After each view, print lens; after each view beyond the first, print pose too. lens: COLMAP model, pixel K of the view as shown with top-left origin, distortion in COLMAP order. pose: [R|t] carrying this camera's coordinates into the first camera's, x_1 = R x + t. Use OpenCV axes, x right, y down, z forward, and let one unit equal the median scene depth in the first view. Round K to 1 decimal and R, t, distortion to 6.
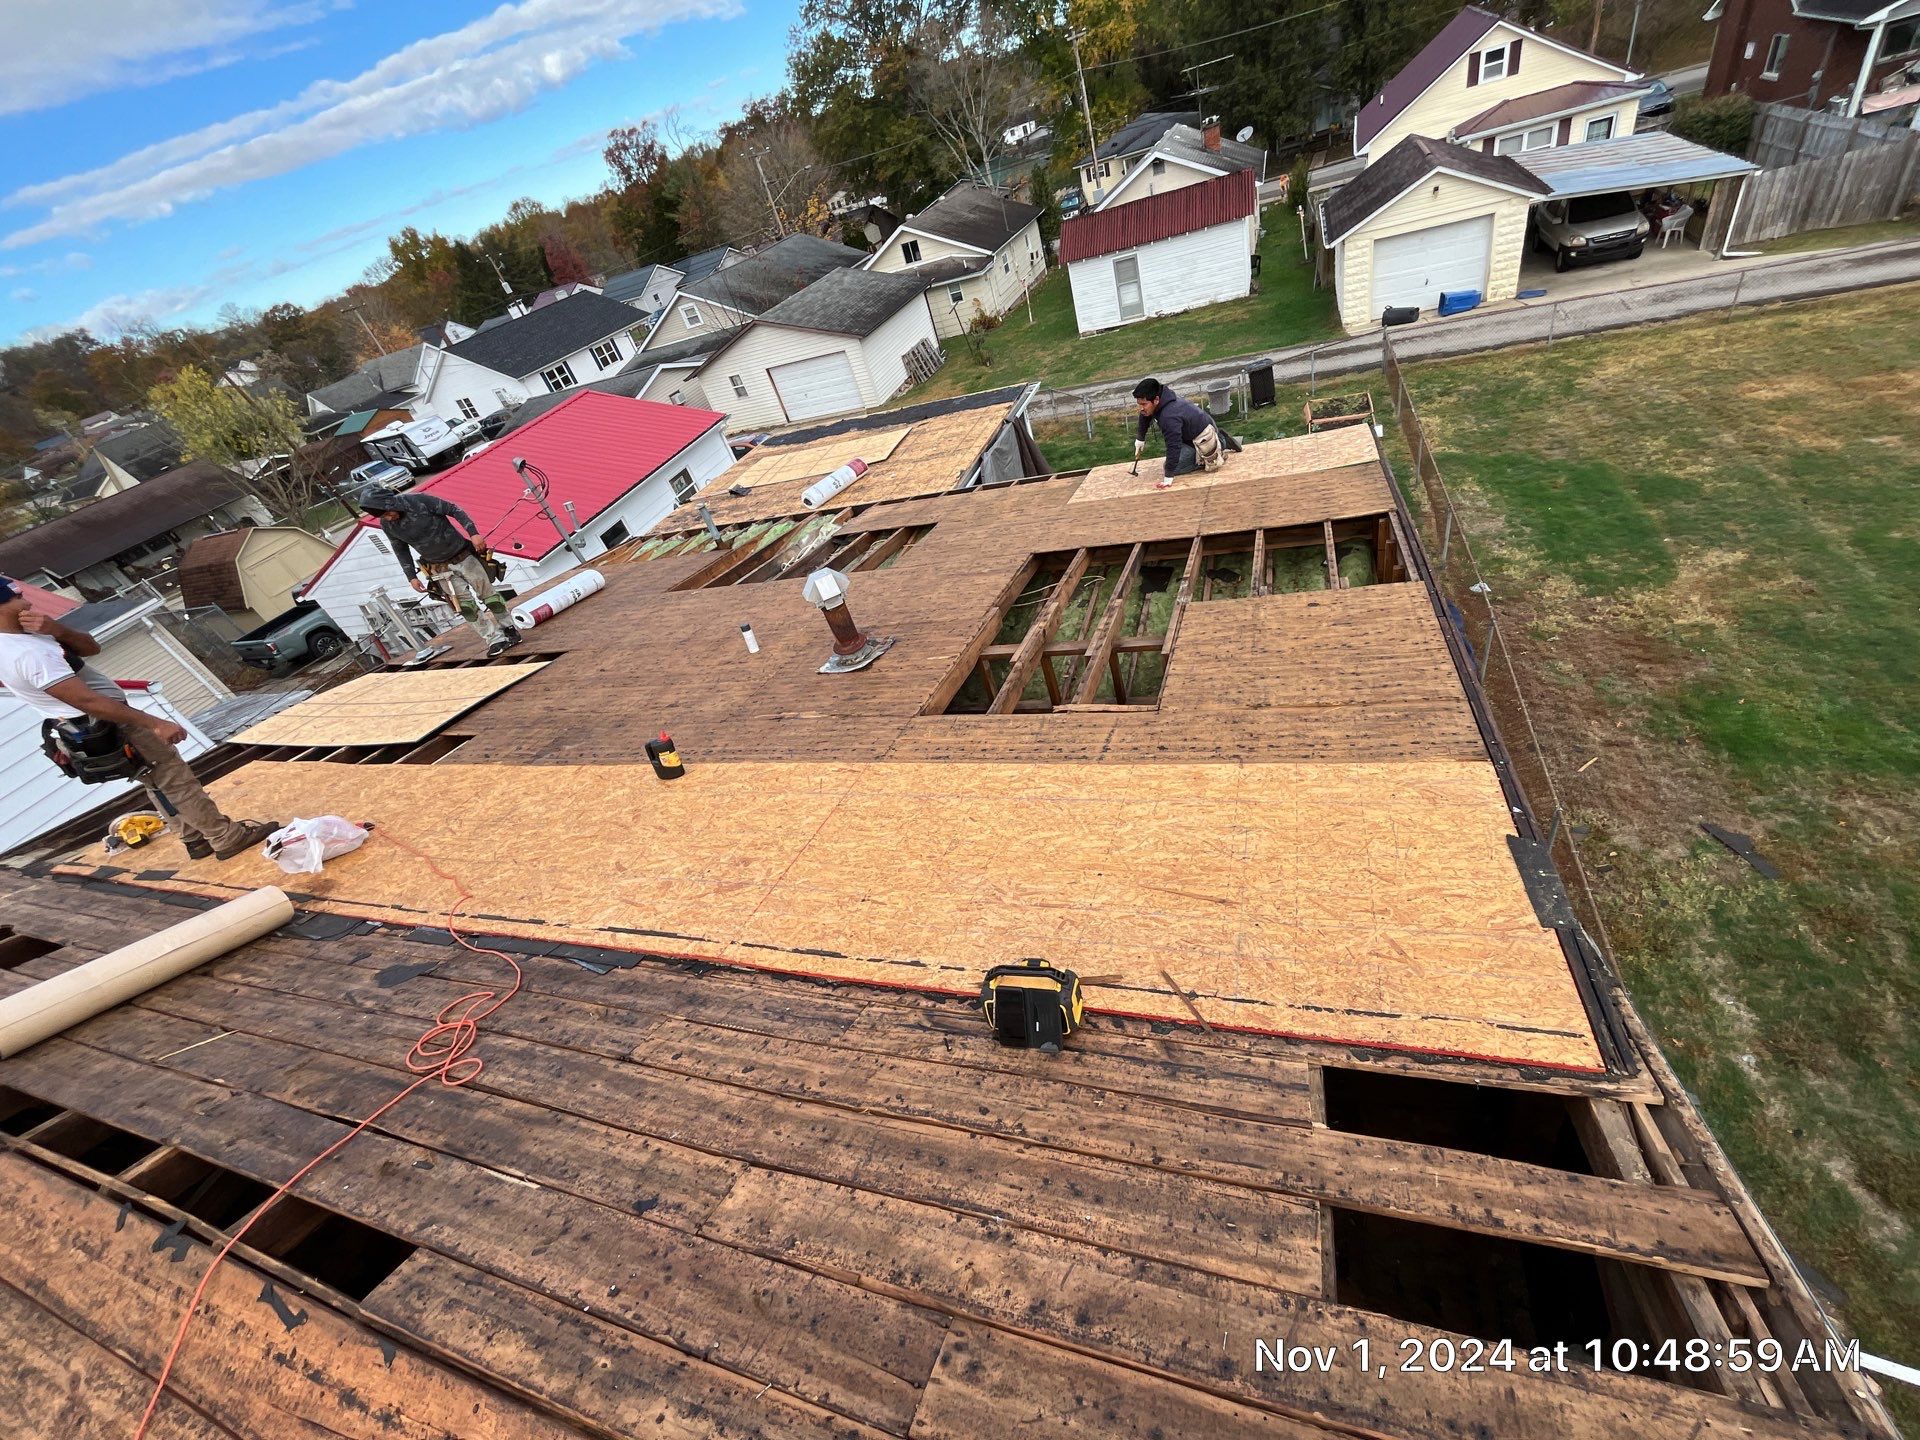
lens RADIAL K [[782.9, 0, 960.0], [0, 782.9, 720.0], [0, 0, 1]] dist [-0.000561, -0.000360]
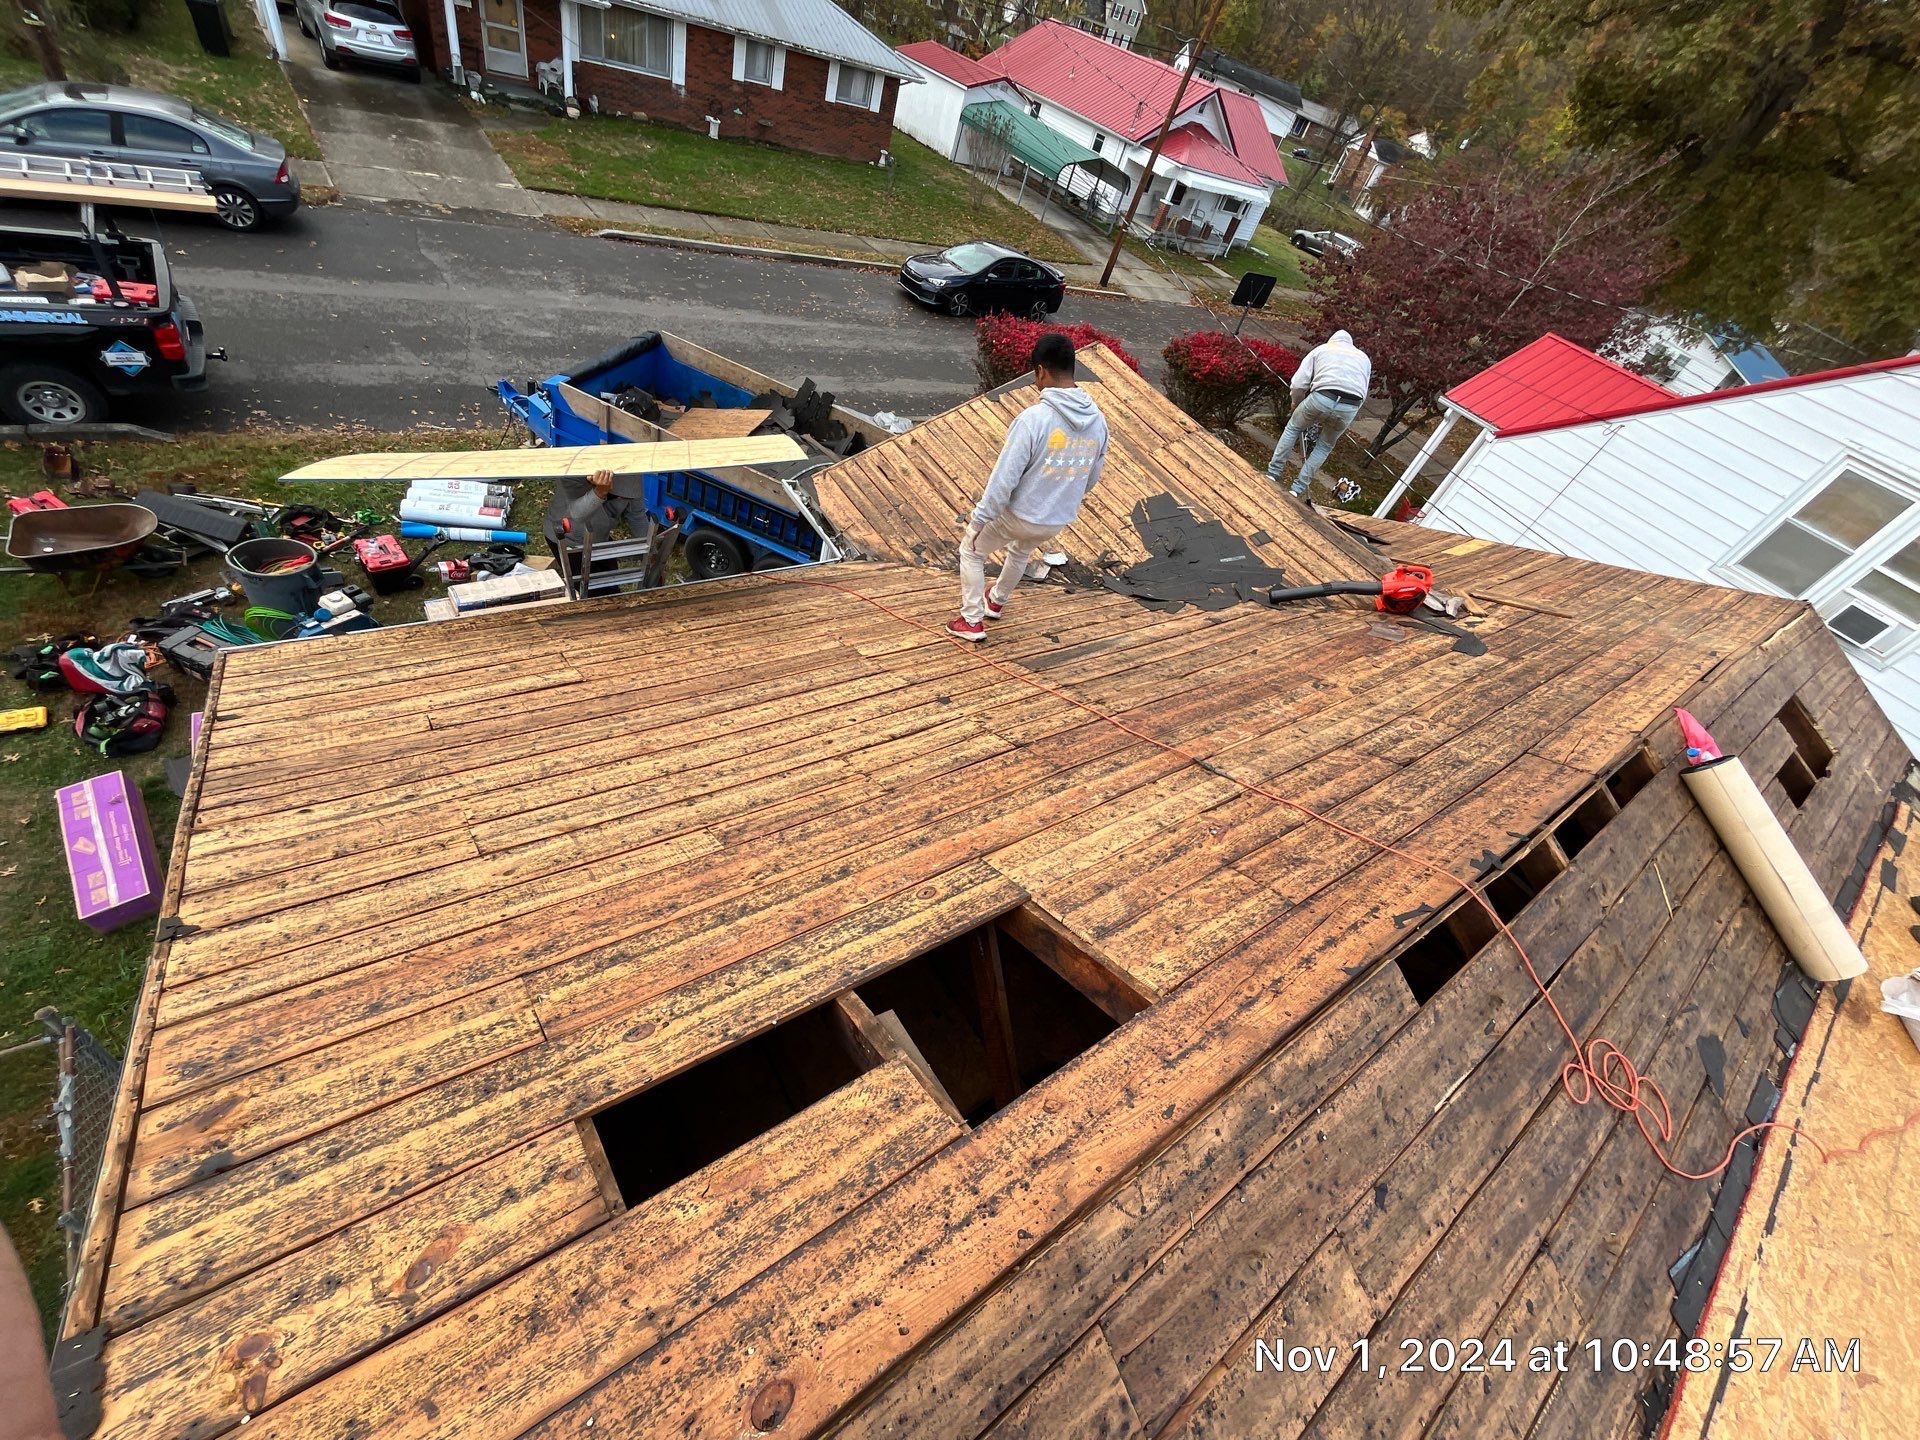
lens RADIAL K [[782.9, 0, 960.0], [0, 782.9, 720.0], [0, 0, 1]] dist [-0.000561, -0.000360]
pose [[-0.641061, 0.606687, -0.470076, 0.006640], [-0.549127, 0.065330, 0.833182, 0.007750], [0.536191, 0.792252, 0.291268, -0.008651]]
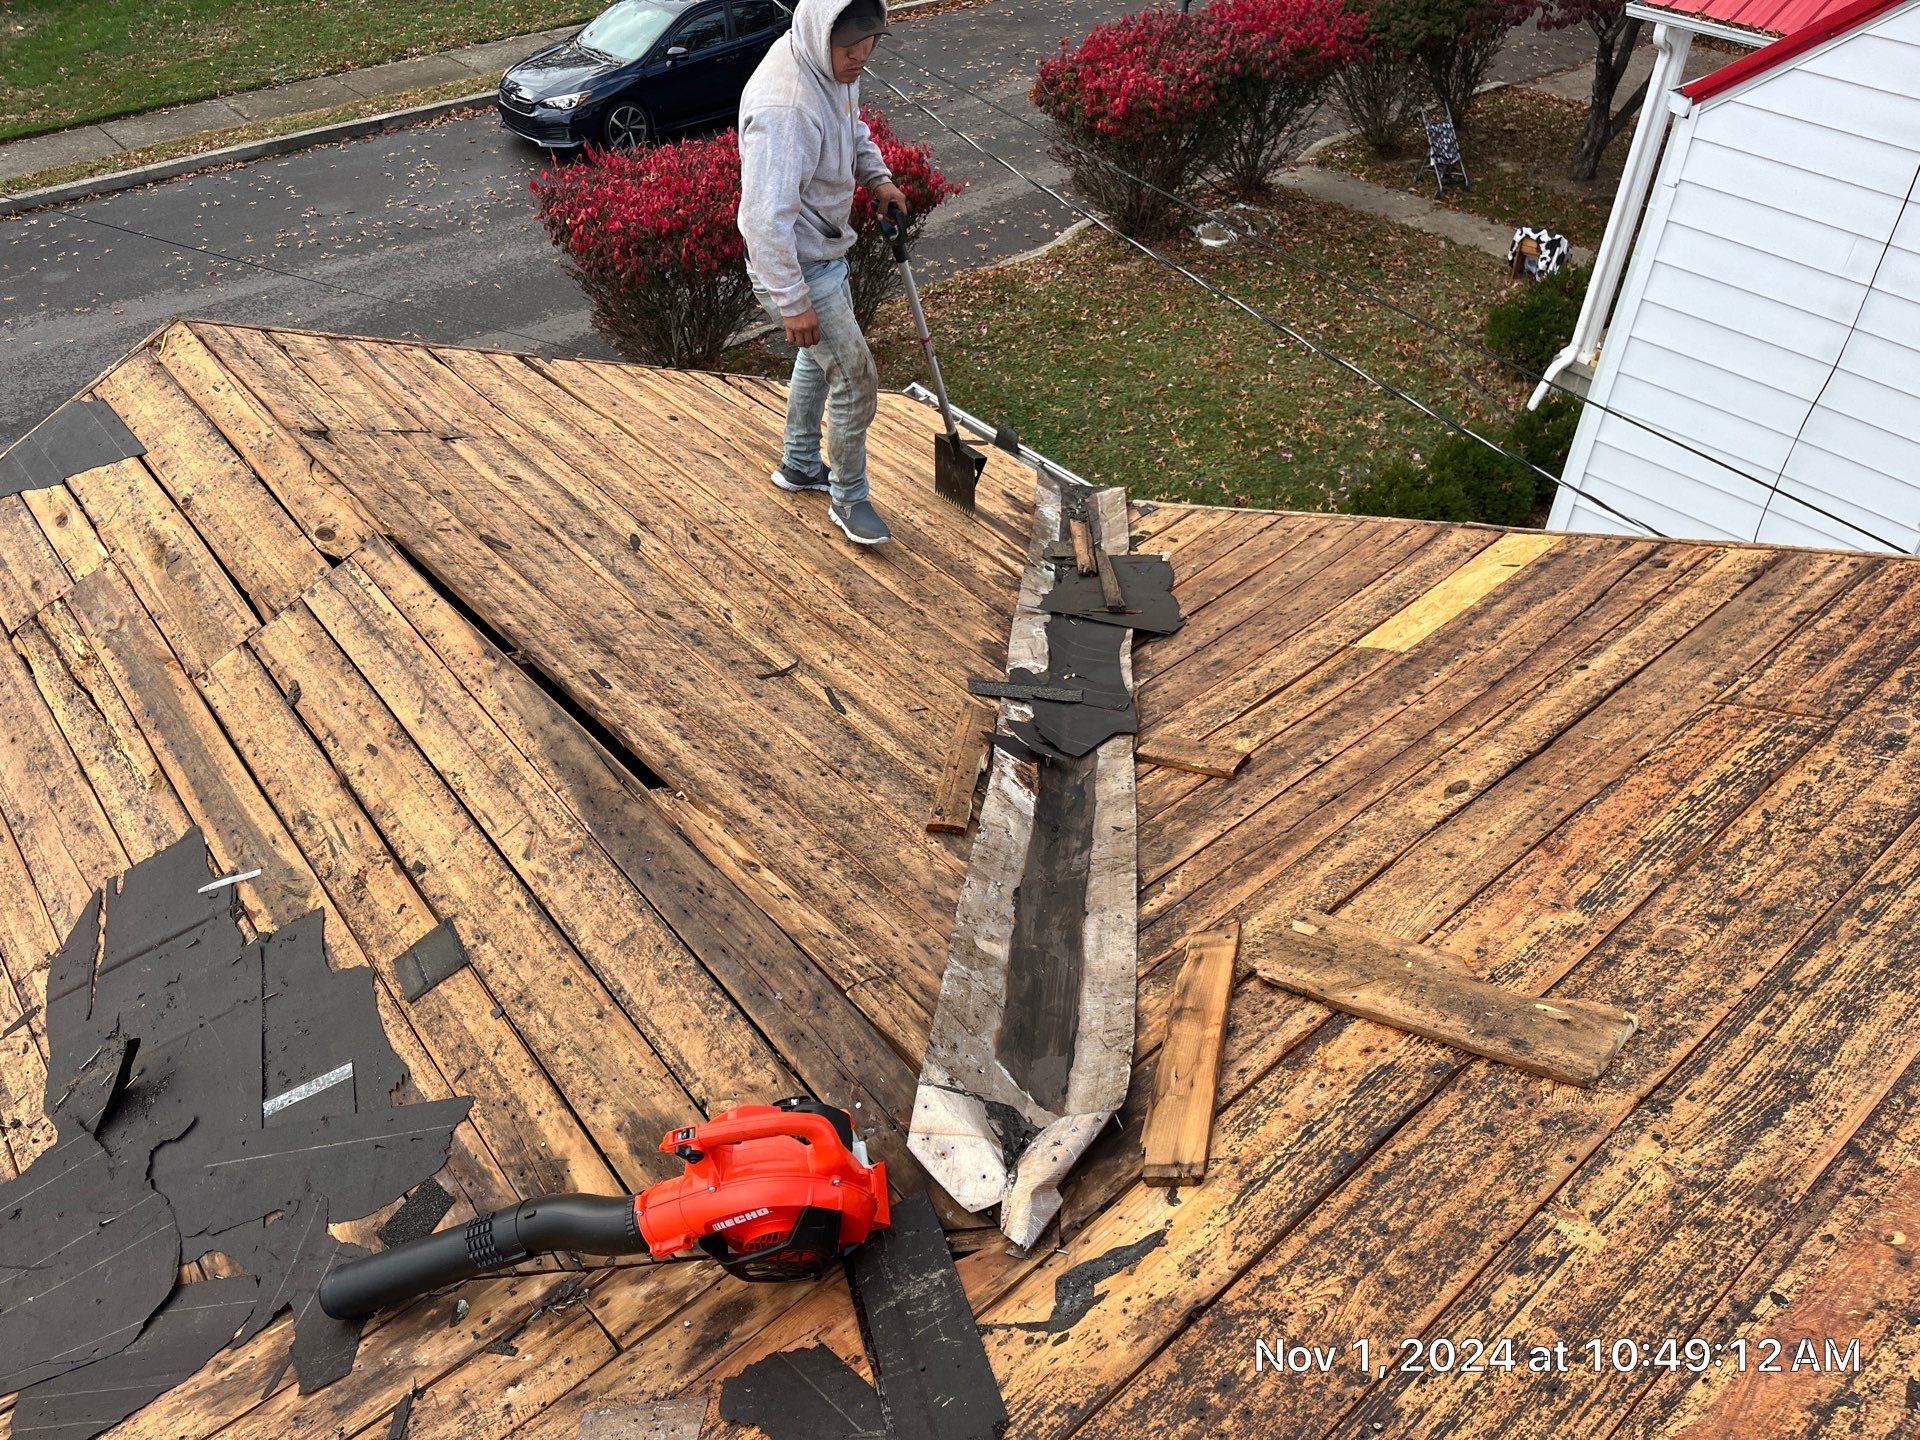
lens RADIAL K [[1447.1, 0, 960.0], [0, 1447.1, 720.0], [0, 0, 1]] dist [0.063111, -0.085667]
pose [[-0.507332, 0.739963, -0.441667, -0.430017], [-0.406981, 0.246028, 0.879680, 0.049877], [0.759593, 0.626040, 0.176333, 0.163419]]
